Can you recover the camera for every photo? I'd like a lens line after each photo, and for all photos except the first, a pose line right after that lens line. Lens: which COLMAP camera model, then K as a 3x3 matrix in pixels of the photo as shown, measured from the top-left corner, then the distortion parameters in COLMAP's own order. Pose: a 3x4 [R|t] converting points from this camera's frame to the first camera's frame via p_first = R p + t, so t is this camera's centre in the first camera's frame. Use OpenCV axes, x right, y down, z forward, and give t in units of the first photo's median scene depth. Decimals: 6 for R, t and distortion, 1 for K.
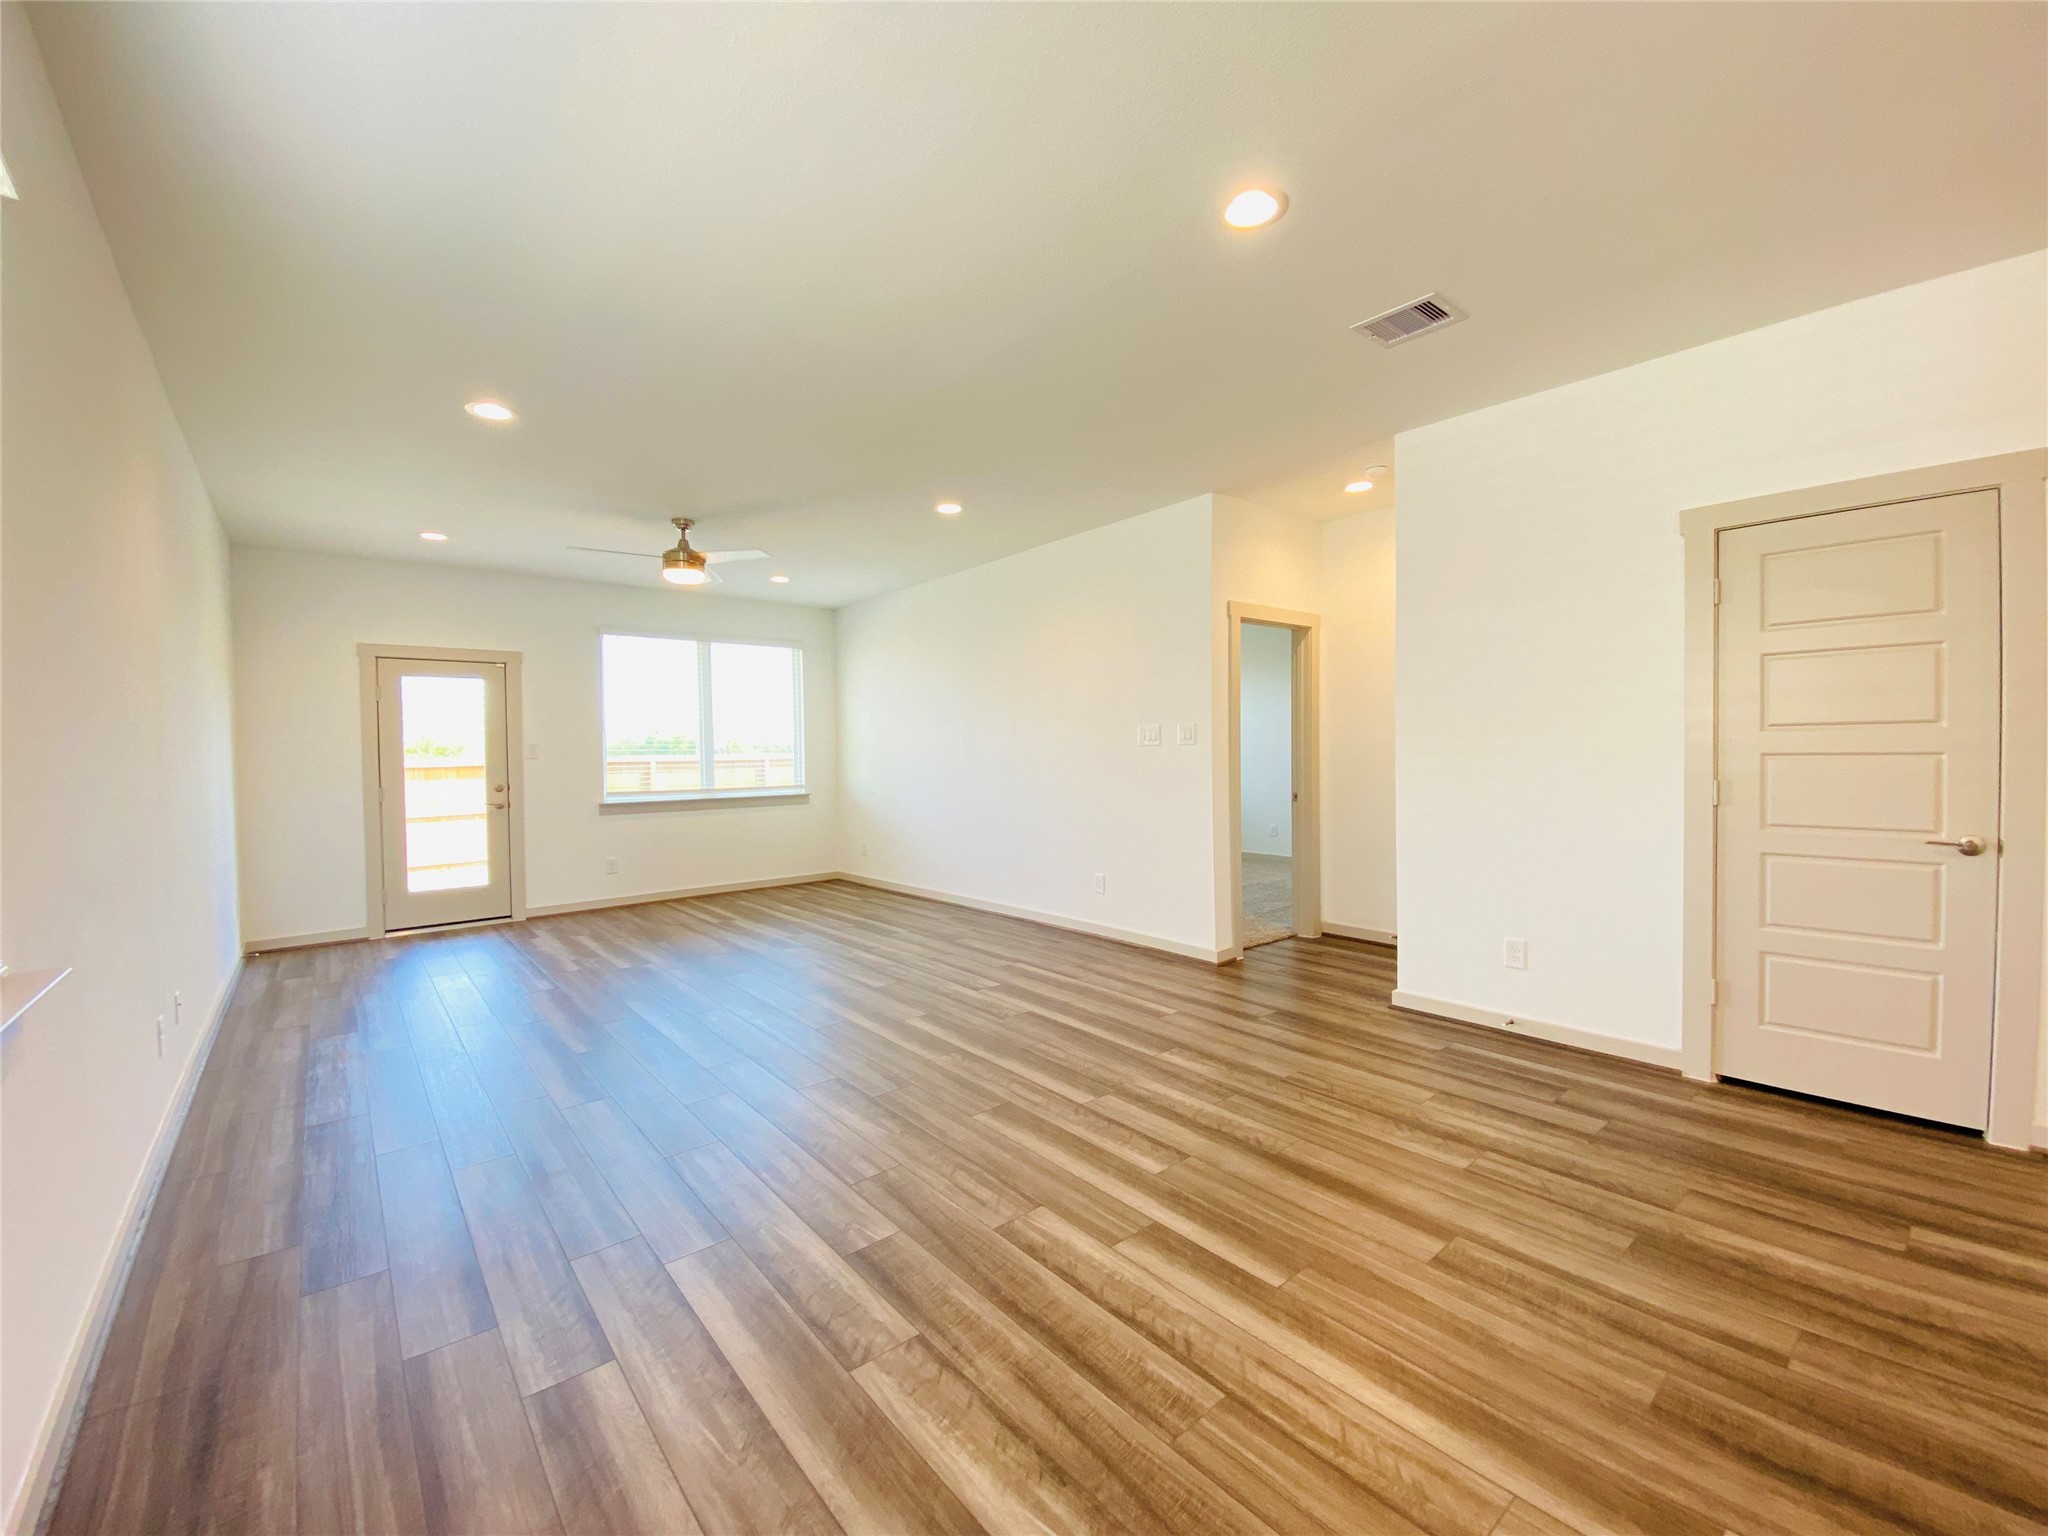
lens RADIAL K [[834.4, 0, 1015.3], [0, 834.4, 770.8], [0, 0, 1]] dist [0.000643, -0.011873]
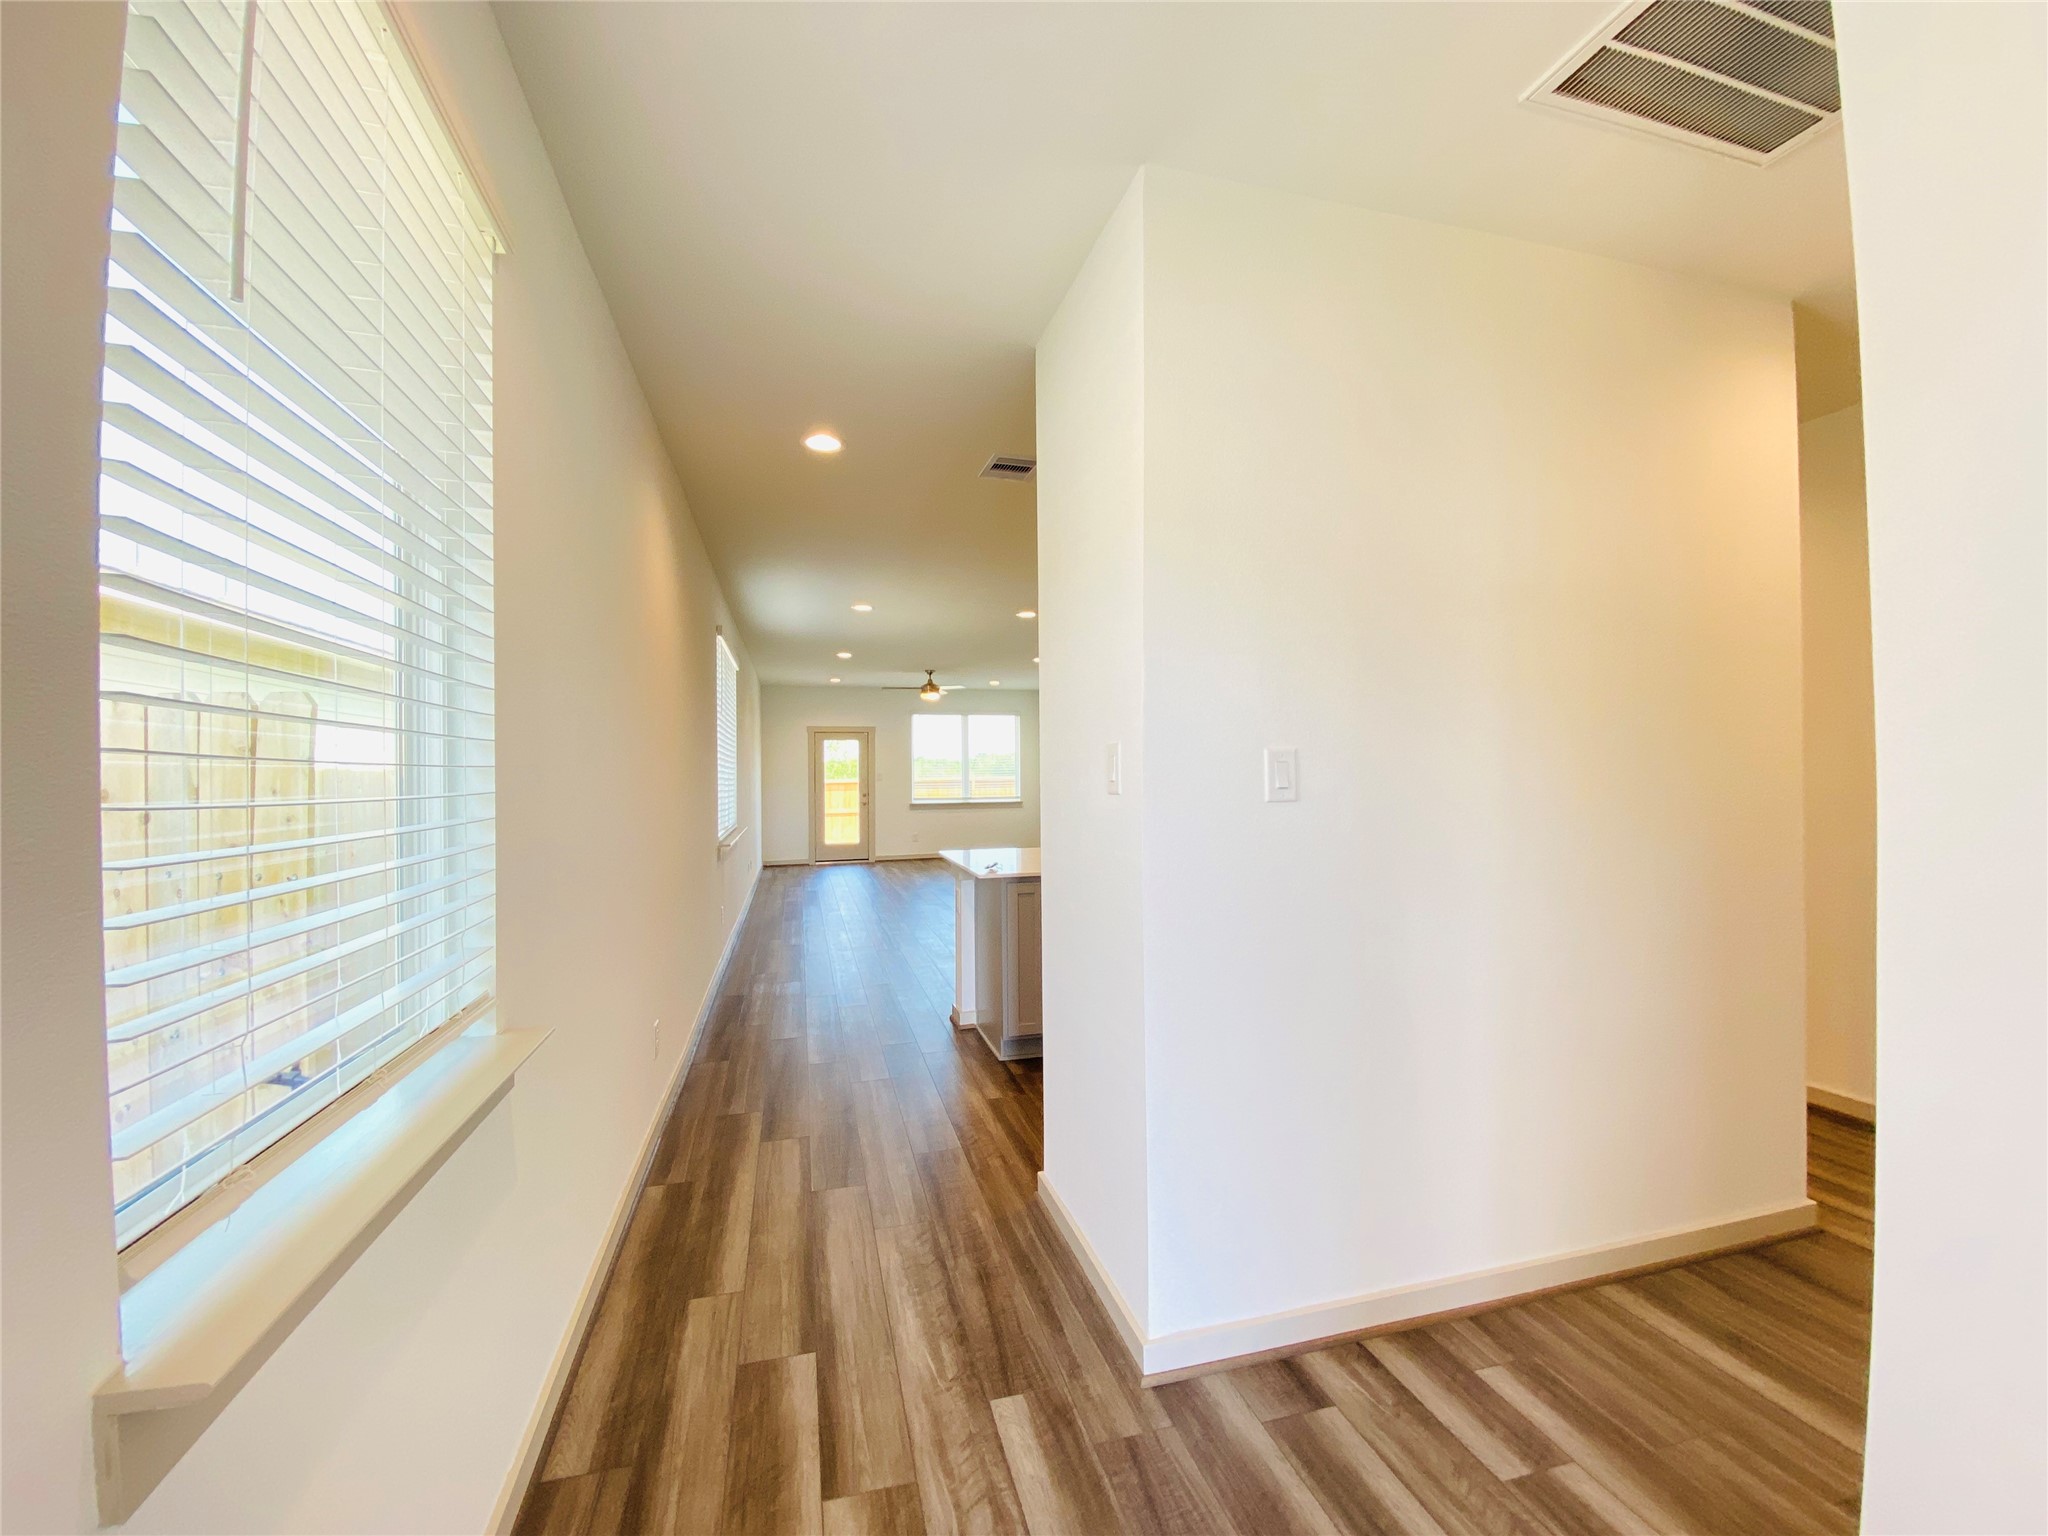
lens RADIAL K [[834.4, 0, 1015.3], [0, 834.4, 770.8], [0, 0, 1]] dist [0.000643, -0.011873]
pose [[0.905416, 0.002739, -0.424516, 1.557263], [-0.013262, 0.999674, -0.021836, 0.005746], [0.424317, 0.025401, 0.905157, -1.837347]]
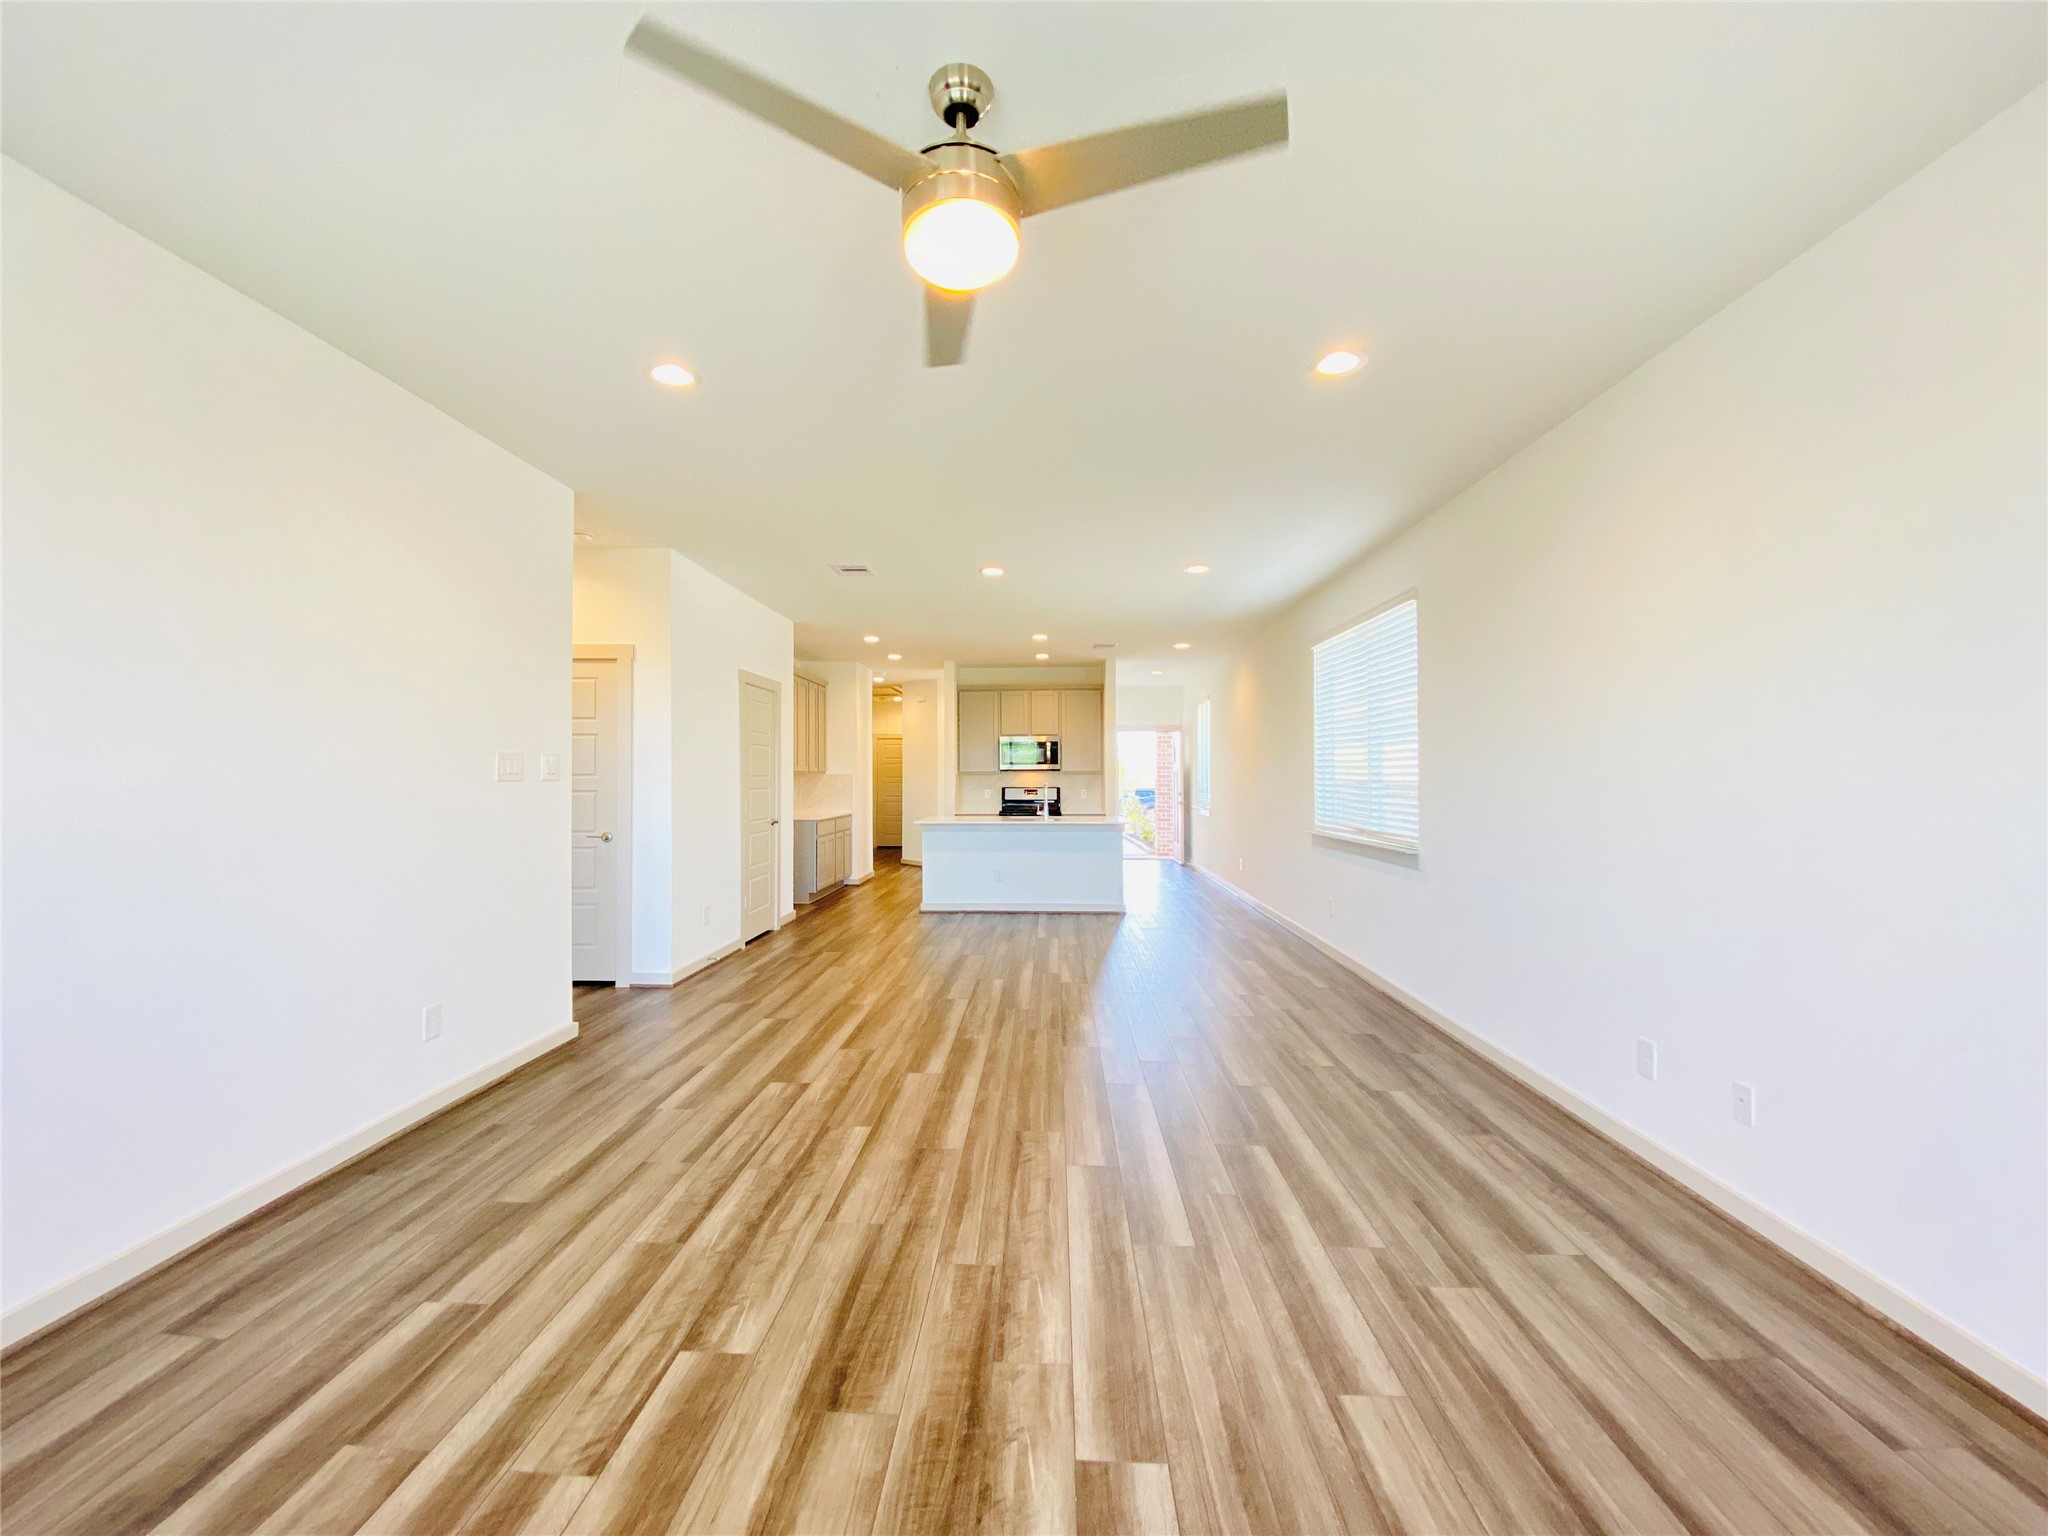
lens RADIAL K [[834.4, 0, 1015.3], [0, 834.4, 770.8], [0, 0, 1]] dist [0.000643, -0.011873]
pose [[-0.742827, 0.018846, 0.669219, -1.859884], [0.030640, 0.999513, 0.005862, -0.098317], [-0.668782, 0.024860, -0.743042, 3.650741]]
